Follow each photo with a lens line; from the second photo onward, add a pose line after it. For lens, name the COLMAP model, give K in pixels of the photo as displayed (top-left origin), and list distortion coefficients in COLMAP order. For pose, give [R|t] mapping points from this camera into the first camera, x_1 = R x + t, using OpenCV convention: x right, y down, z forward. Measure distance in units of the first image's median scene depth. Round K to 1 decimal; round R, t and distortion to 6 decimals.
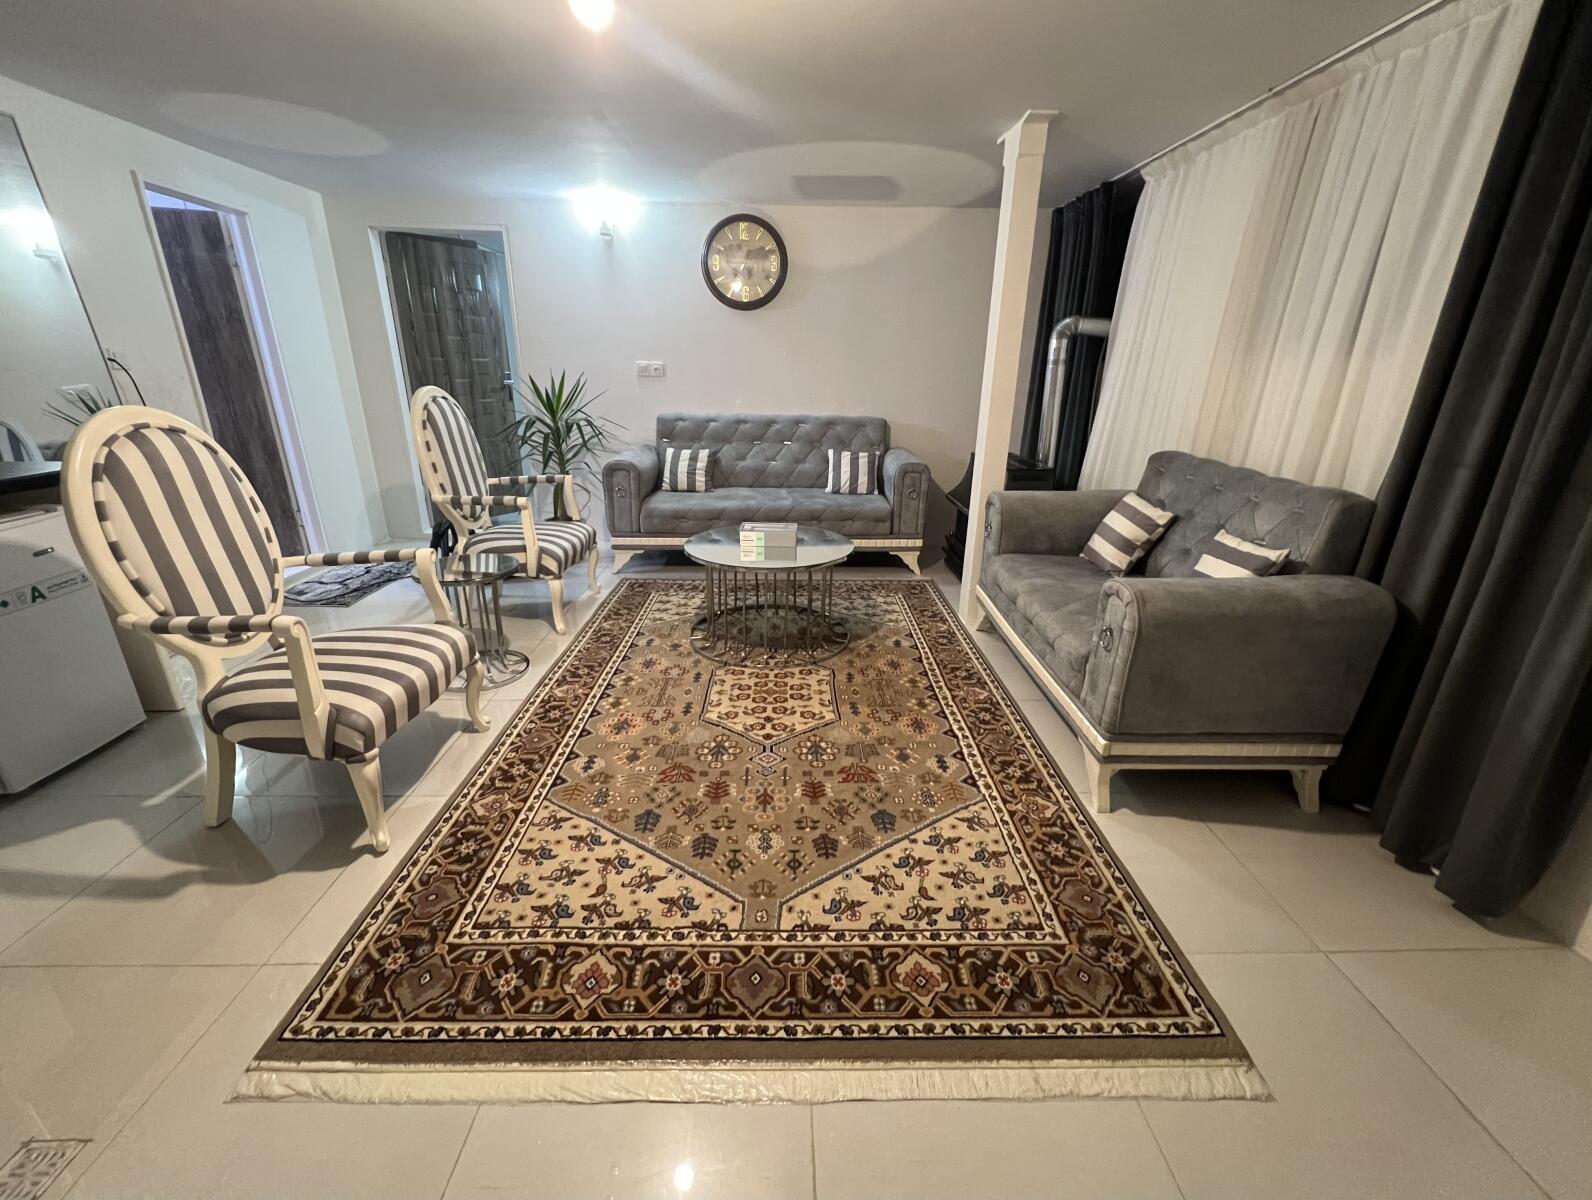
lens RADIAL K [[643.4, 0, 795.4], [0, 643.4, 589.9], [0, 0, 1]] dist [-0.010225, -0.000042]
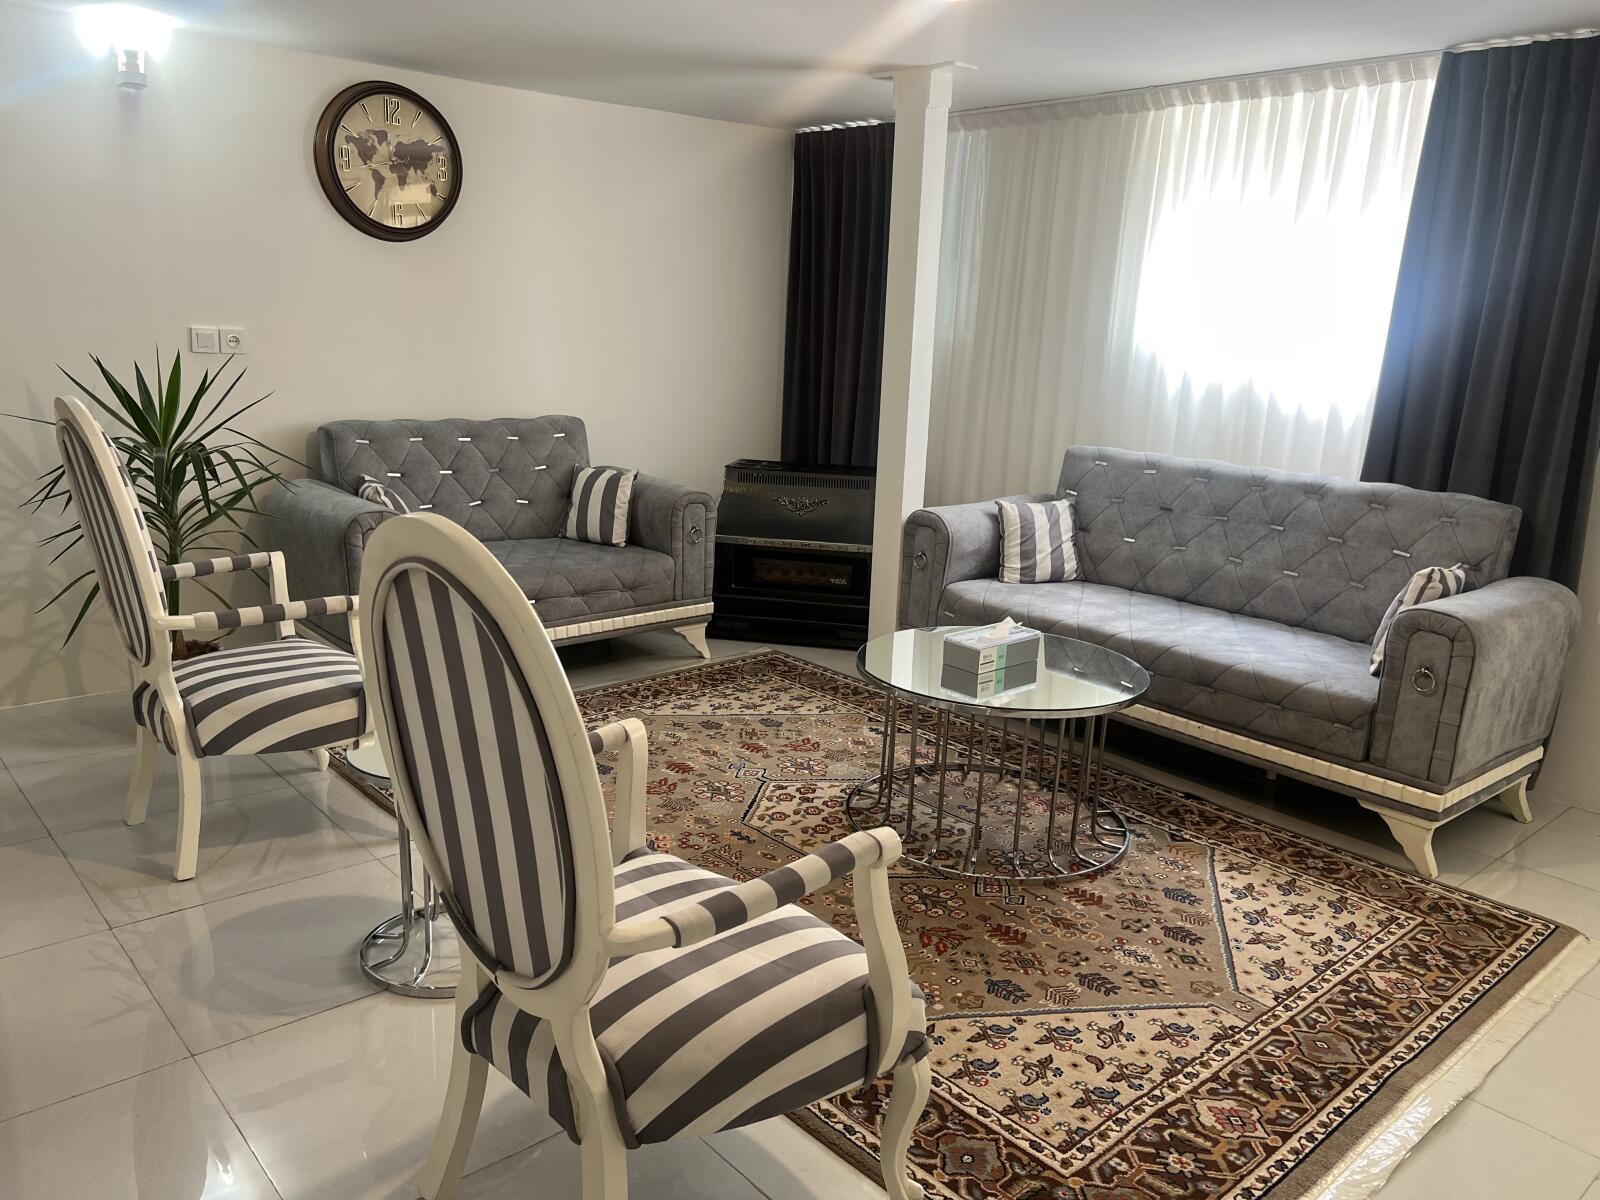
lens RADIAL K [[1211.4, 0, 798.7], [0, 1211.4, 608.7], [0, 0, 1]] dist [0.002011, -0.007333]
pose [[0.757283, -0.141838, 0.637499, -1.365113], [0.198649, 0.979906, -0.017954, -0.082525], [-0.622142, 0.140235, 0.770242, 0.067266]]
